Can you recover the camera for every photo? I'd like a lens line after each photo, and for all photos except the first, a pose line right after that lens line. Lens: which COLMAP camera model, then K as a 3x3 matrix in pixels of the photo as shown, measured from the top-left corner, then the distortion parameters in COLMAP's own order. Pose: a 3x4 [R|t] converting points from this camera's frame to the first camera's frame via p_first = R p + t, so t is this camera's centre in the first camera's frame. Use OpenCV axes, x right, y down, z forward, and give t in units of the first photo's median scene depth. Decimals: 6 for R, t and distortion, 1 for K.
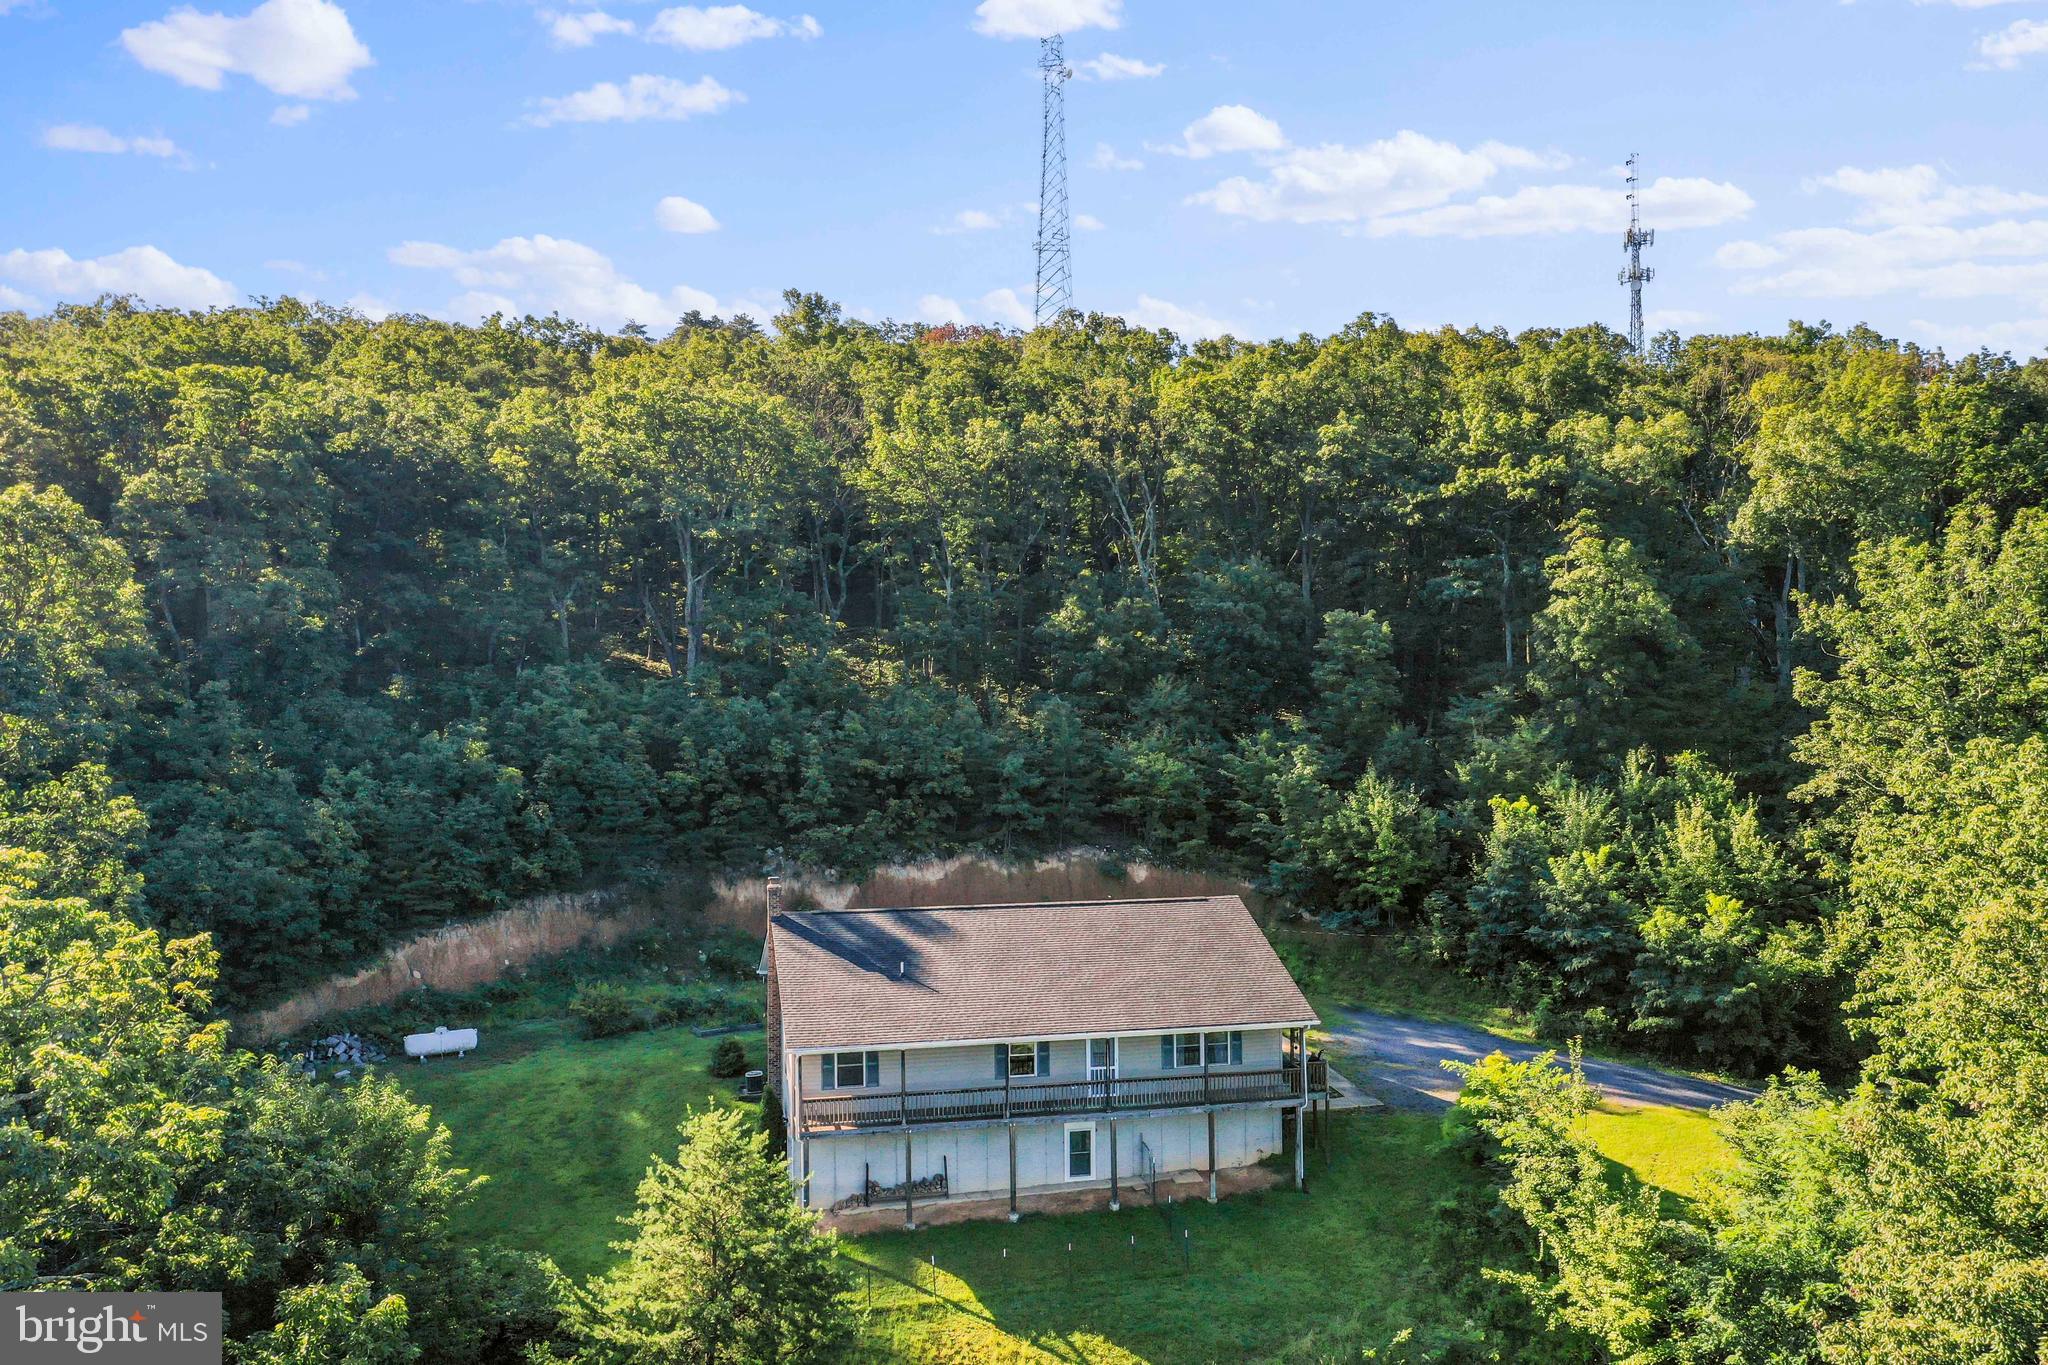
lens RADIAL K [[1619.1, 0, 1027.6], [0, 1619.1, 699.4], [0, 0, 1]] dist [0.002326, 0.009511]
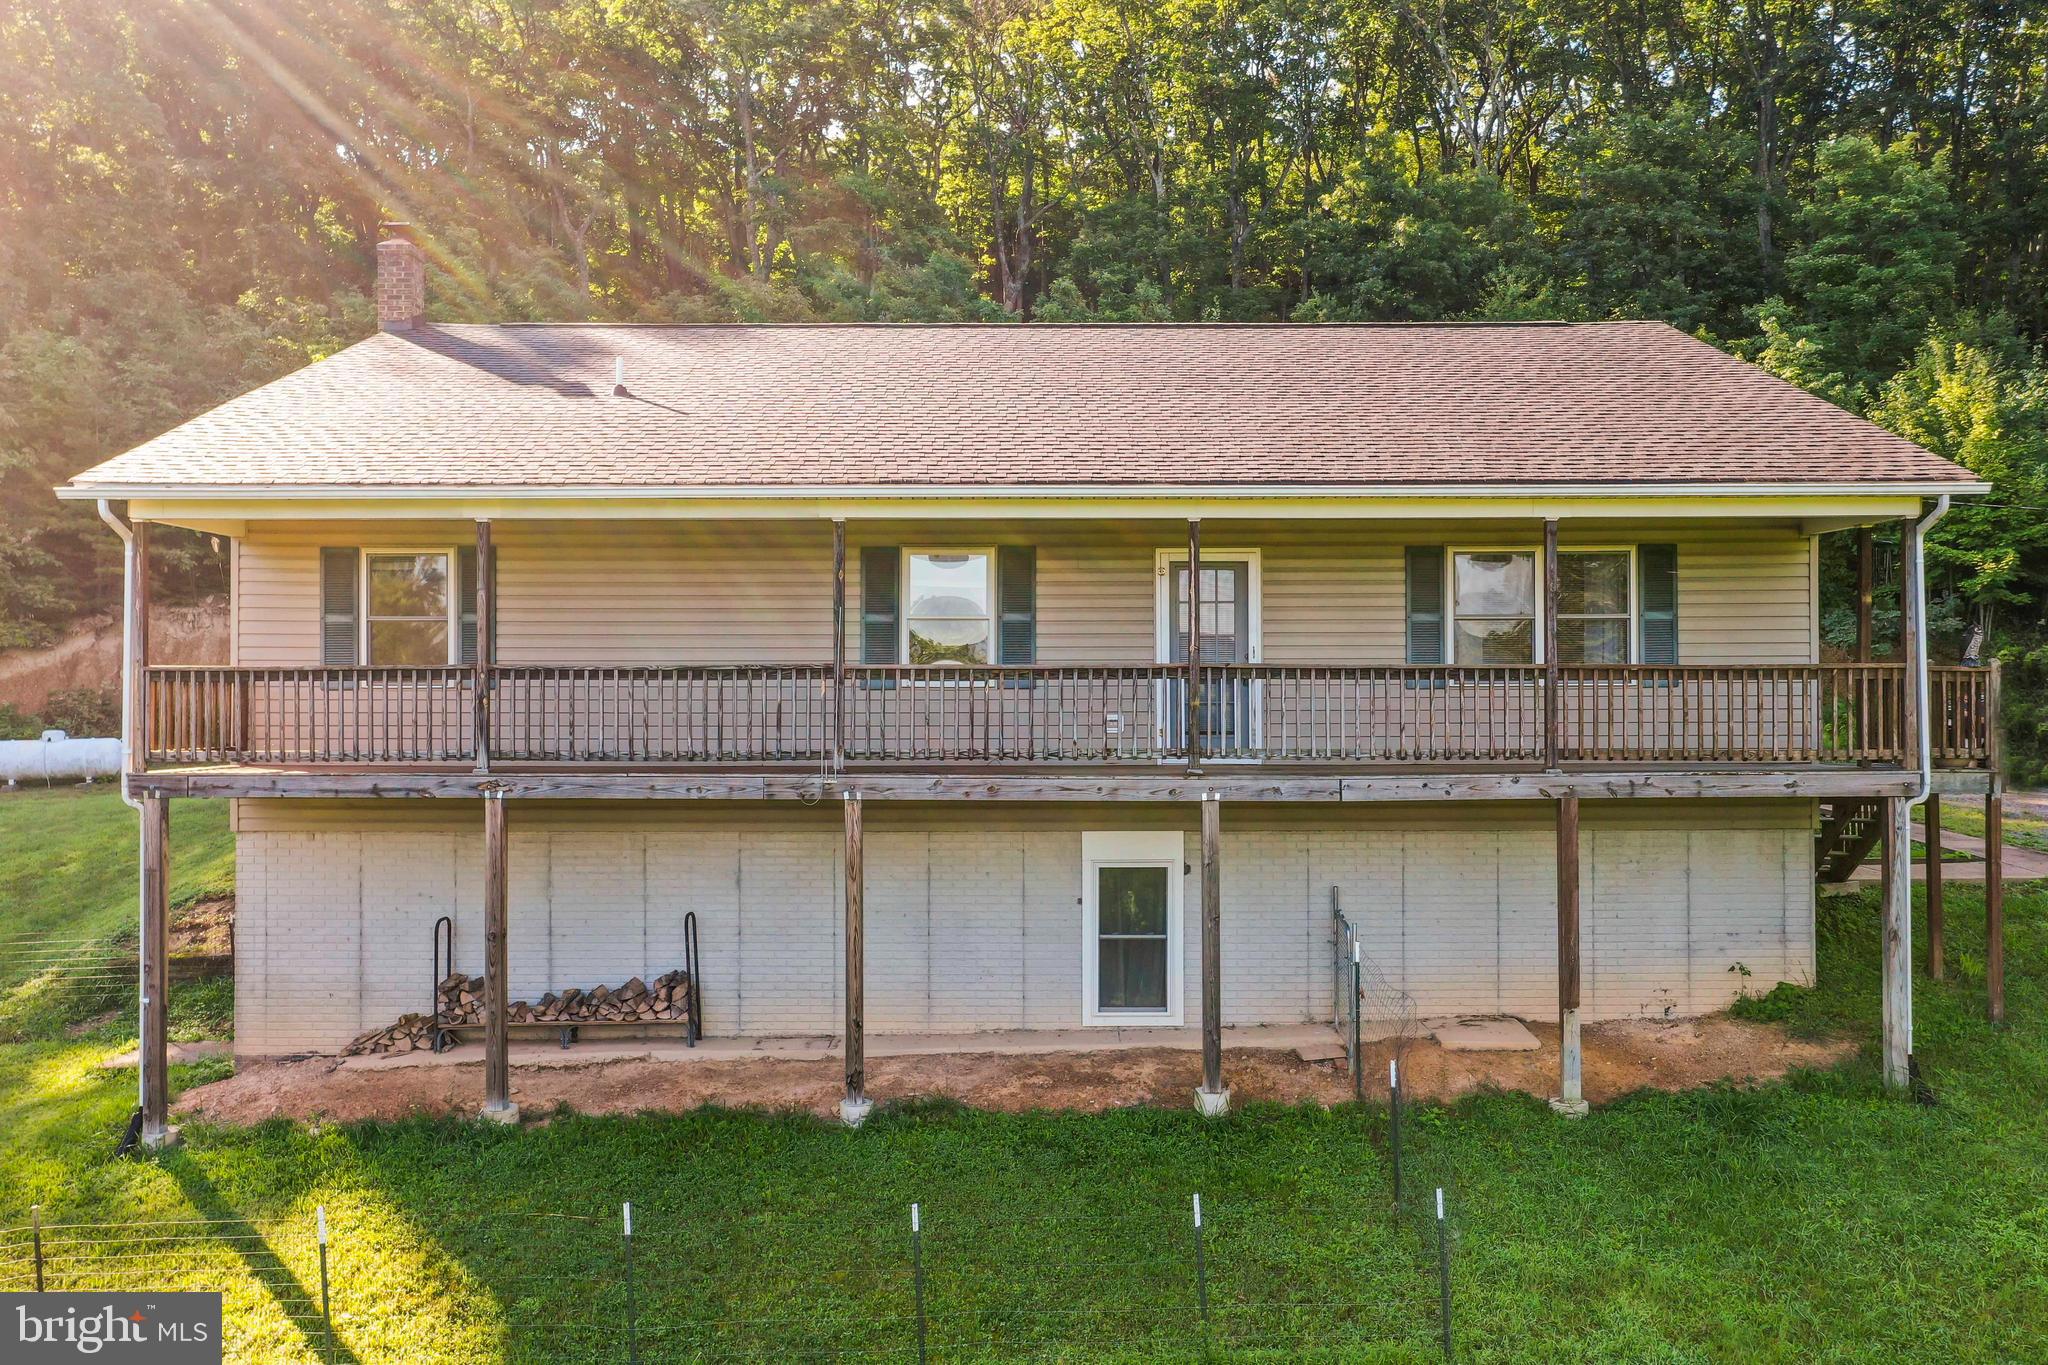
lens RADIAL K [[1624.5, 0, 1027.0], [0, 1624.5, 698.3], [0, 0, 1]] dist [0.003953, 0.005840]
pose [[0.973892, 0.006464, -0.226921, 0.057313], [-0.005544, 0.999974, 0.004694, 0.158309], [0.226945, -0.003314, 0.973902, 0.468574]]
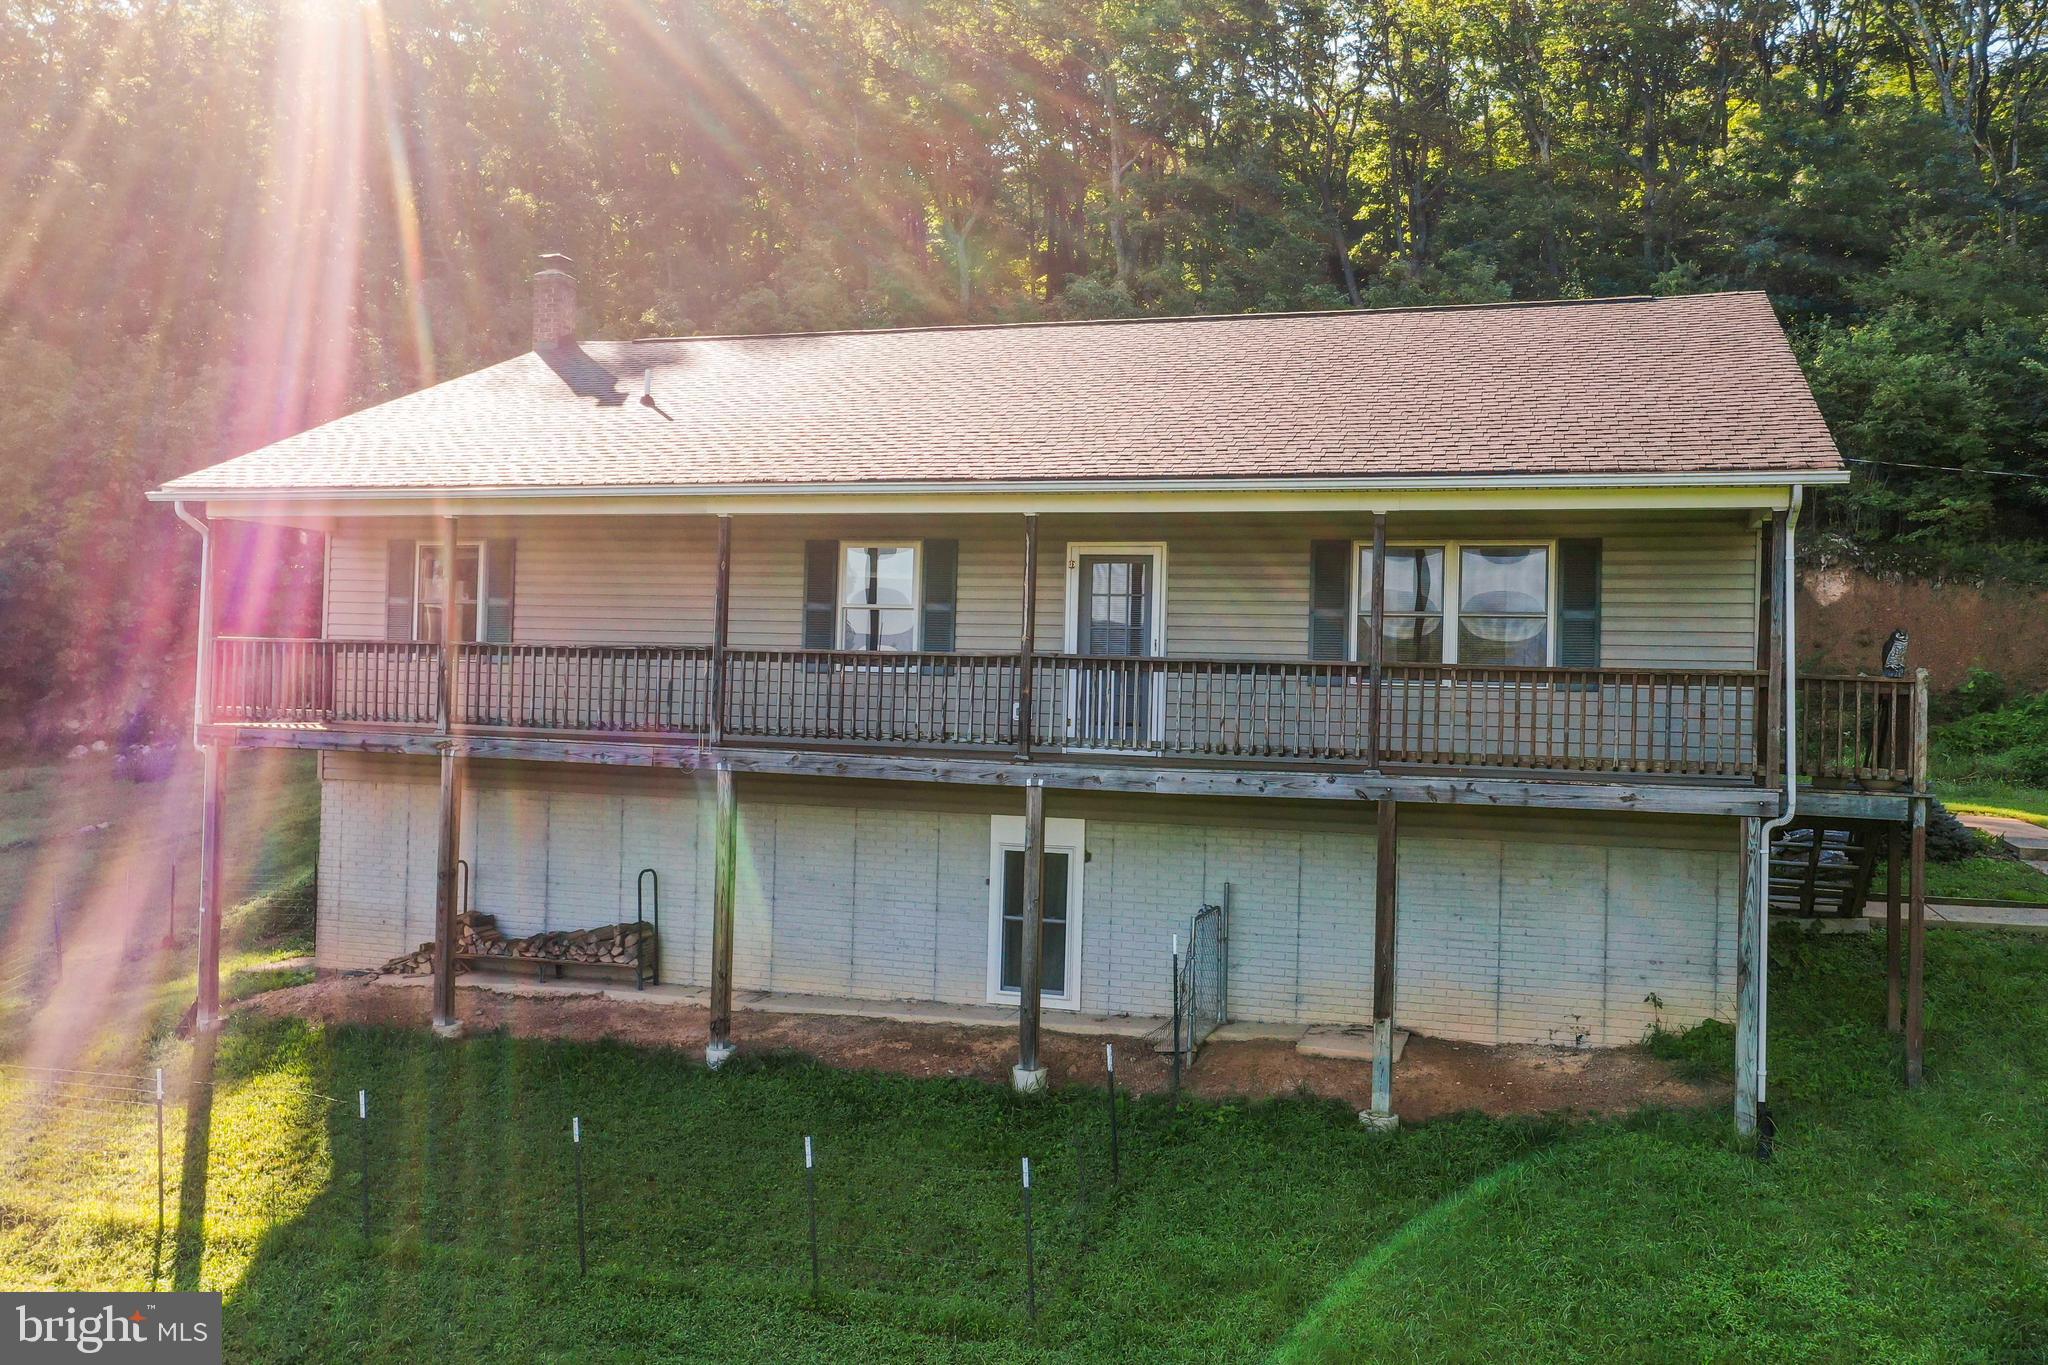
lens RADIAL K [[1692.9, 0, 1024.0], [0, 1692.9, 682.5], [0, 0, 1]] dist [0.004037, 0.010185]
pose [[0.856261, 0.029851, -0.515680, 0.139420], [-0.033609, 0.999433, 0.002048, 0.158131], [0.515449, 0.015578, 0.856779, 0.482569]]
